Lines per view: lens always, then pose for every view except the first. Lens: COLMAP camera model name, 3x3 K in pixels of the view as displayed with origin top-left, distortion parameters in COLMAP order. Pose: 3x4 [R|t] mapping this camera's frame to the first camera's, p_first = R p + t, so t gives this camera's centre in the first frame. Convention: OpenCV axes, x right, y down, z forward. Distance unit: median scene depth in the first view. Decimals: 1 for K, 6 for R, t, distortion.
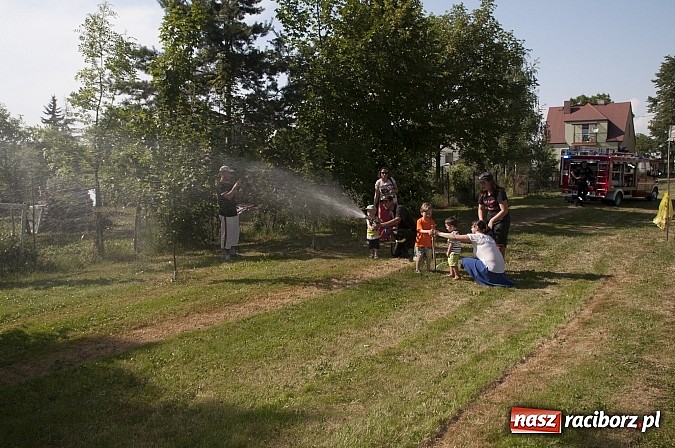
lens RADIAL K [[484.0, 0, 337.5], [0, 484.0, 224.0], [0, 0, 1]] dist [-0.135422, 0.080996]
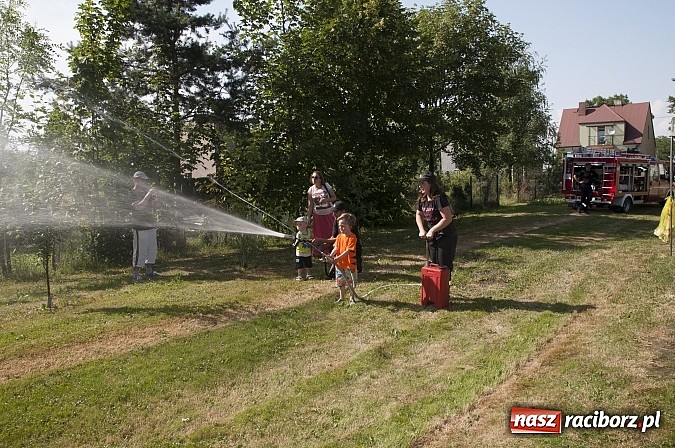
lens RADIAL K [[484.0, 0, 337.5], [0, 484.0, 224.0], [0, 0, 1]] dist [-0.135422, 0.080996]
pose [[0.999193, -0.002989, -0.040064, 0.078613], [0.002484, 0.999917, -0.012654, -0.006983], [0.040098, 0.012544, 0.999117, 0.077158]]
